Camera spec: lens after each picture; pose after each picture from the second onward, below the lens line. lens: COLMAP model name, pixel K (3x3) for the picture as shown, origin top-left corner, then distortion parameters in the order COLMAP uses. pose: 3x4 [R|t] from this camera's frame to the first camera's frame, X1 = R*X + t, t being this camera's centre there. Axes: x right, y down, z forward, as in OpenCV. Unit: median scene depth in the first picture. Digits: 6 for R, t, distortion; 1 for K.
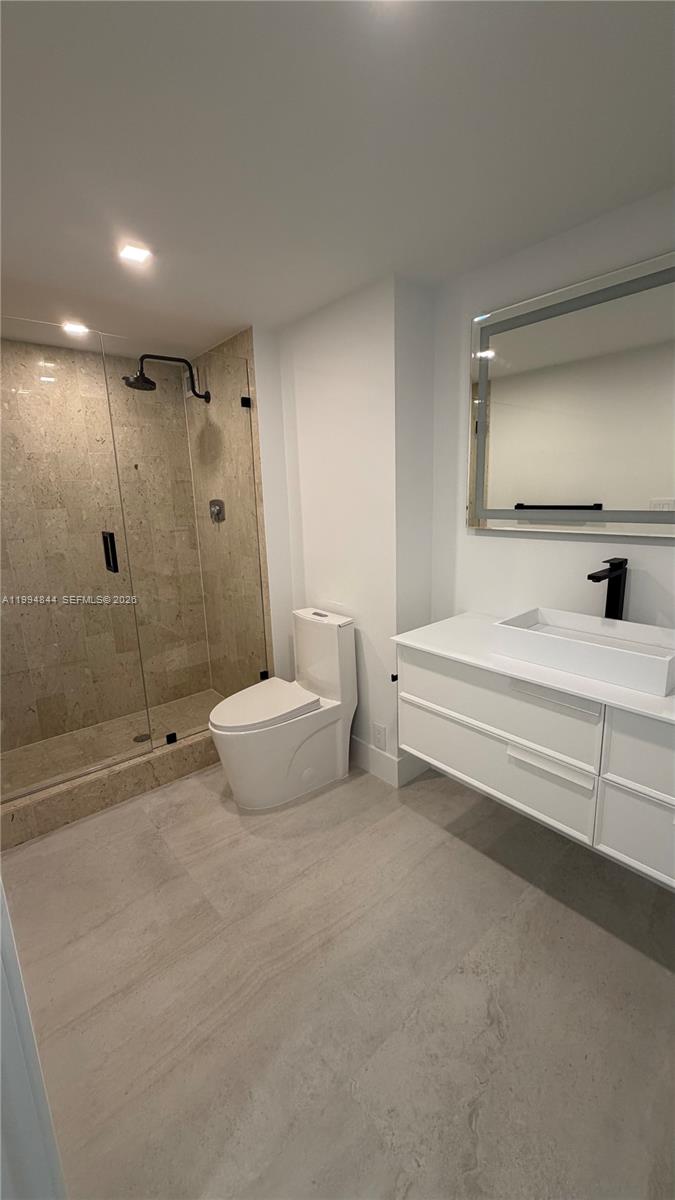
lens RADIAL K [[481.1, 0, 337.2], [0, 481.1, 600.5], [0, 0, 1]] dist [-0.000925, -0.000057]
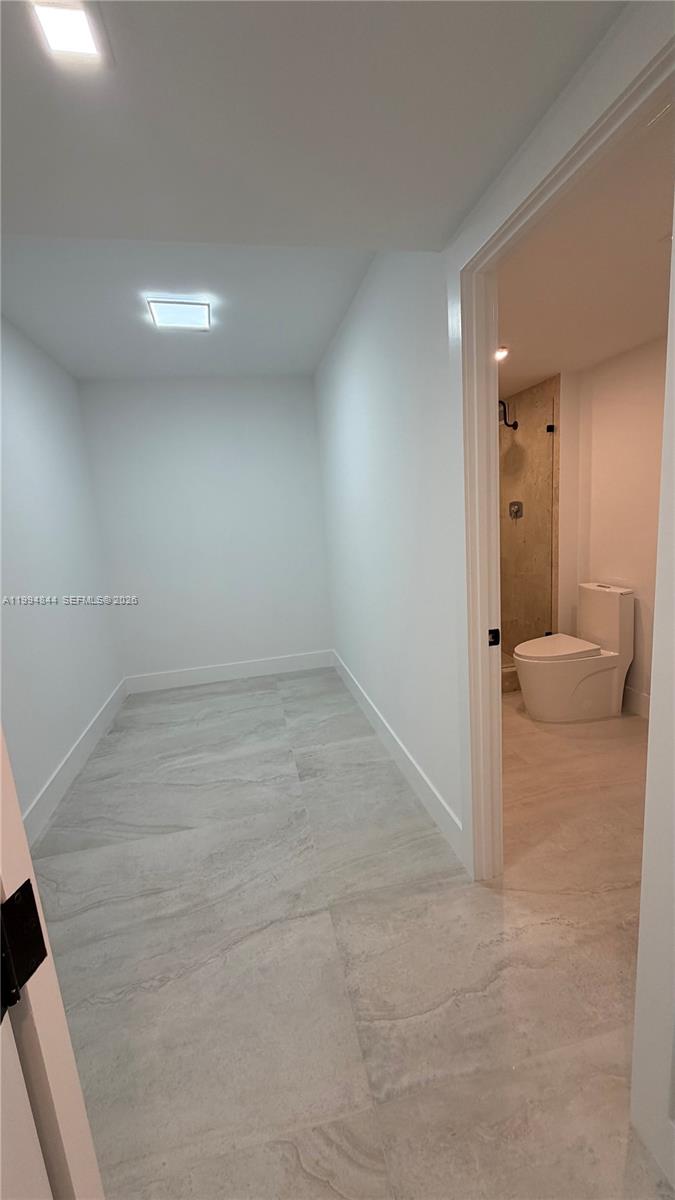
lens RADIAL K [[481.1, 0, 336.7], [0, 481.1, 599.9], [0, 0, 1]] dist [-0.000925, -0.000057]
pose [[0.877331, 0.054040, -0.476834, -0.043719], [-0.057275, 0.998328, 0.007763, 0.091040], [0.476456, 0.020500, 0.878959, -0.453279]]
